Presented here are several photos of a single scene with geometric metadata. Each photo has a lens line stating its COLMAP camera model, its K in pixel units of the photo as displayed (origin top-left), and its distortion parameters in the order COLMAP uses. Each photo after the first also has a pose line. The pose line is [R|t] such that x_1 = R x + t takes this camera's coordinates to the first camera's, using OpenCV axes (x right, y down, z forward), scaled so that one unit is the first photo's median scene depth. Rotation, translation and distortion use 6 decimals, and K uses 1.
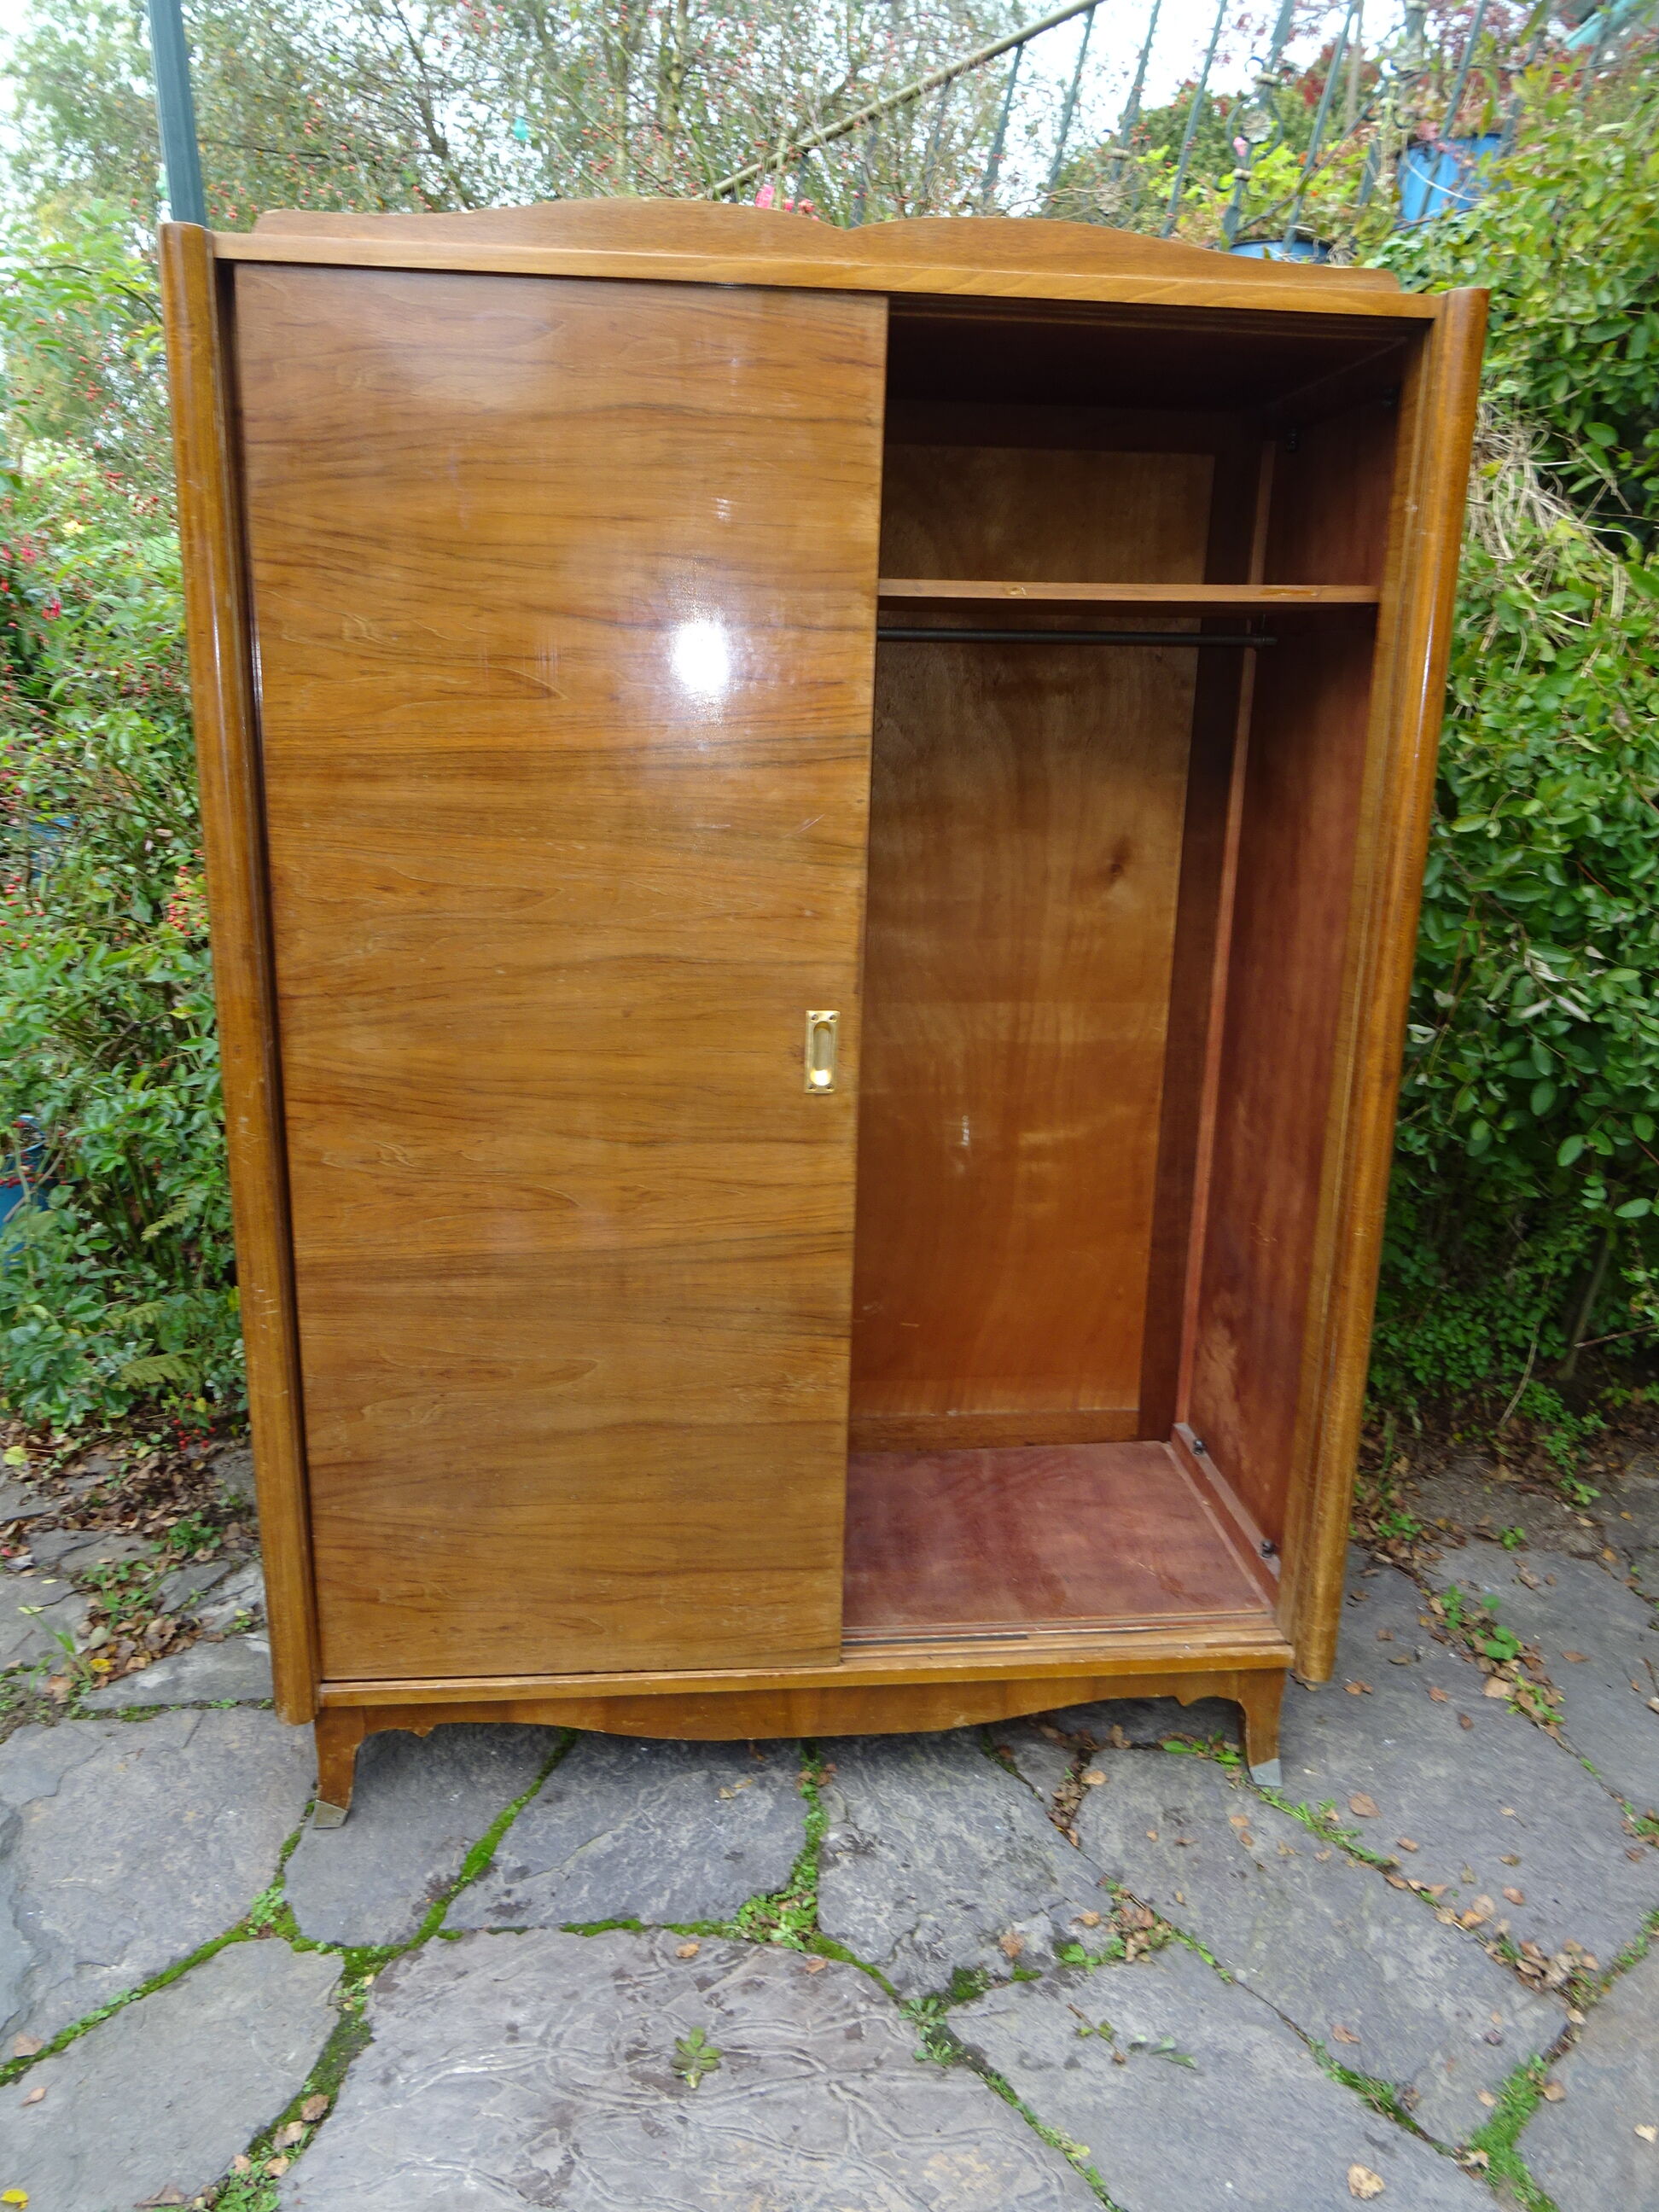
lens RADIAL K [[1578.5, 0, 807.1], [0, 1578.5, 1103.2], [0, 0, 1]] dist [0.008481, 0.002735]
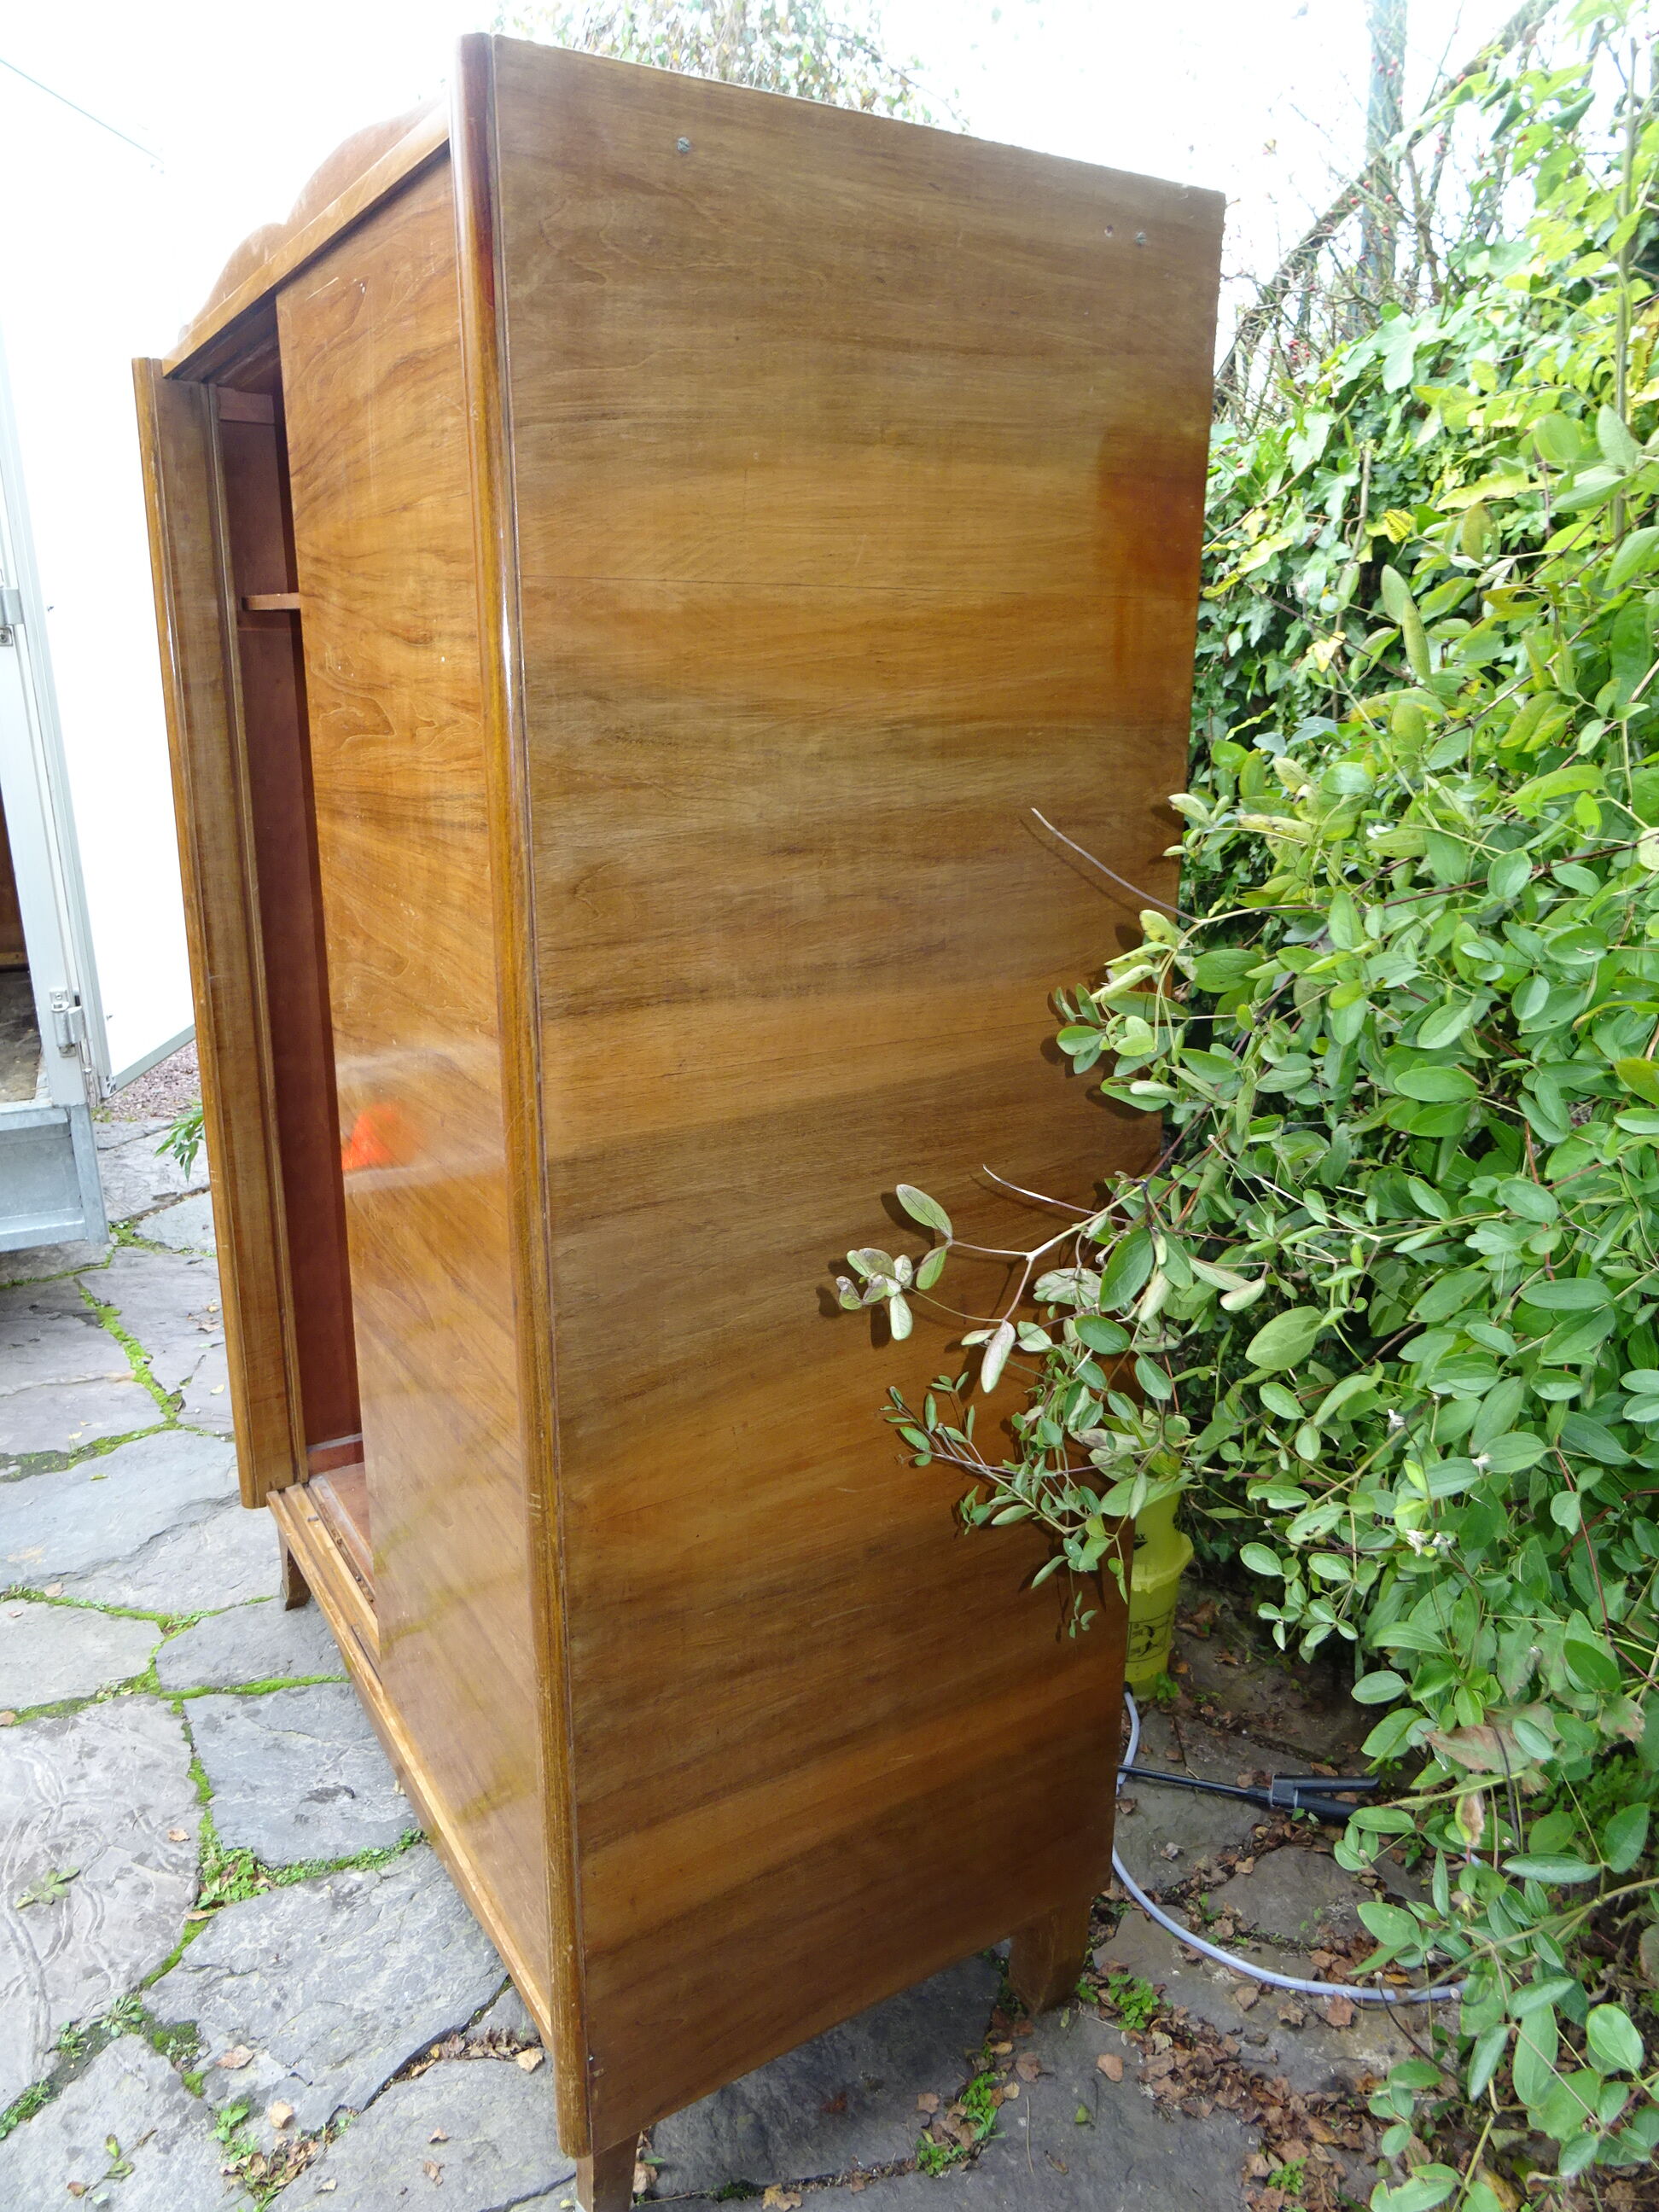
lens RADIAL K [[1578.5, 0, 807.1], [0, 1578.5, 1103.2], [0, 0, 1]] dist [0.008481, 0.002735]
pose [[0.436473, 0.221587, -0.872004, 0.762394], [-0.222599, 0.965662, 0.133967, -0.164391], [0.871746, 0.135634, 0.470811, 0.617805]]
